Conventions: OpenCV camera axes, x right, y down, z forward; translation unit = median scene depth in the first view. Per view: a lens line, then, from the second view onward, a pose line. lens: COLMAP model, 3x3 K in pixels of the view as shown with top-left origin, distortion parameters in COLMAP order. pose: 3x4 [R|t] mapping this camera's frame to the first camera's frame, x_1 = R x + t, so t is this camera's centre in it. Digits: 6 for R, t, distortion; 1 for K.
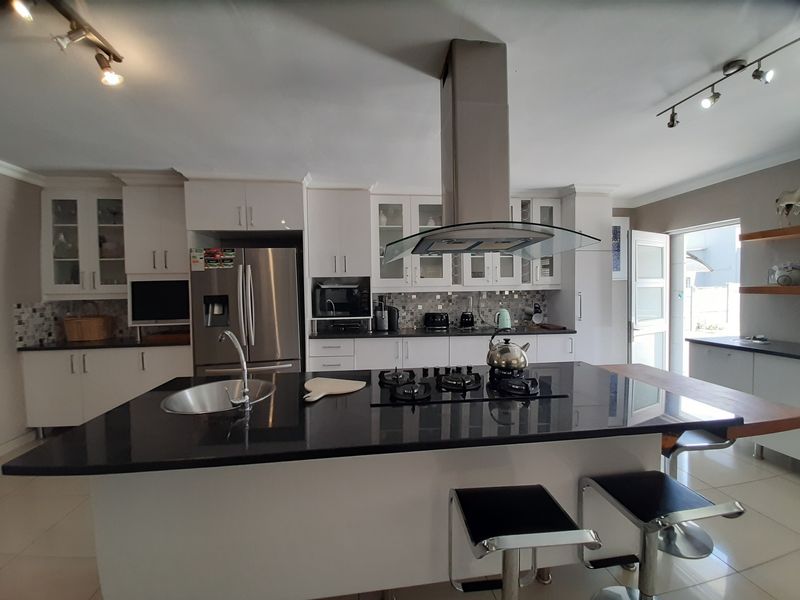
lens RADIAL K [[320.2, 0, 400.0], [0, 320.2, 300.0], [0, 0, 1]] dist [-0.000067, -0.000026]
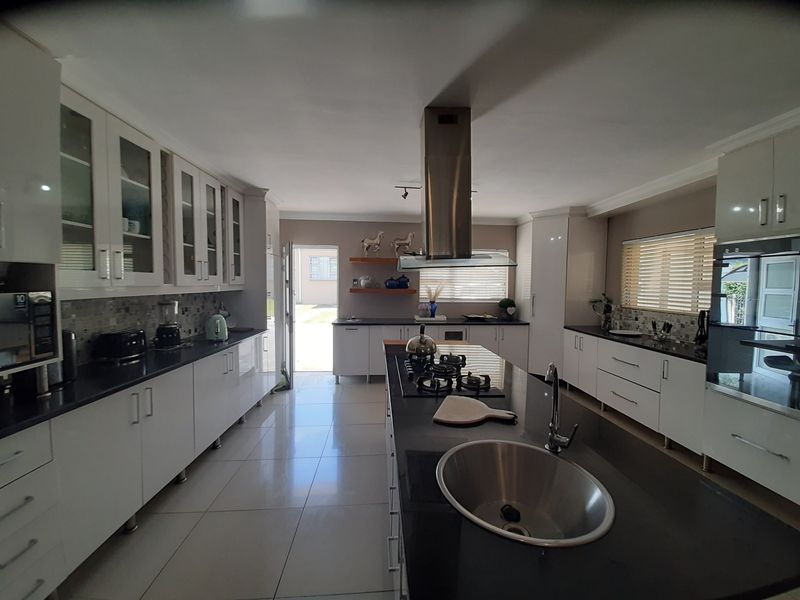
lens RADIAL K [[337.1, 0, 400.0], [0, 337.1, 300.0], [0, 0, 1]] dist [-0.000287, -0.000026]
pose [[0.011547, -0.037755, 0.999220, -0.543890], [0.023630, 0.999018, 0.037474, -0.031499], [-0.999654, 0.023179, 0.012428, 0.549497]]
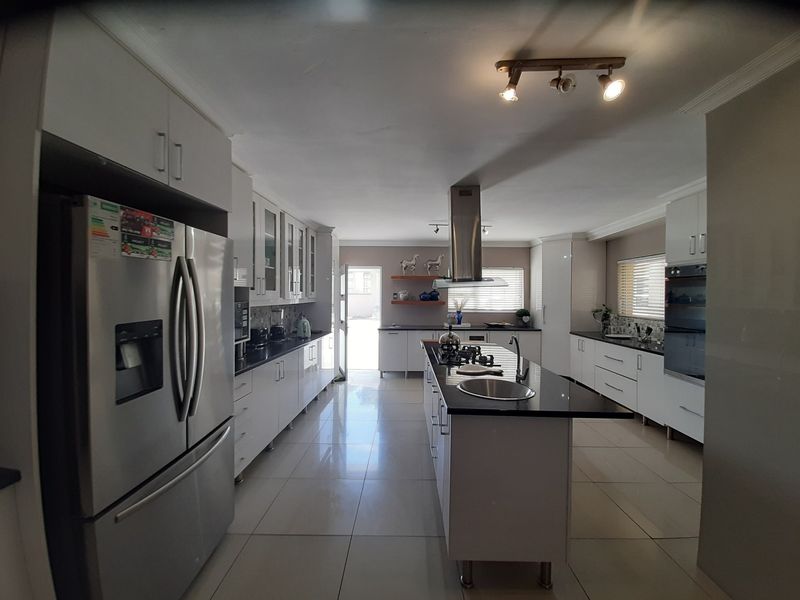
lens RADIAL K [[356.2, 0, 400.0], [0, 356.2, 300.0], [0, 0, 1]] dist [0.000334, 0.000061]
pose [[0.086776, 0.001296, 0.996227, -0.949630], [0.027458, 0.999616, -0.003692, -0.028519], [-0.995849, 0.027675, 0.086707, 0.569799]]
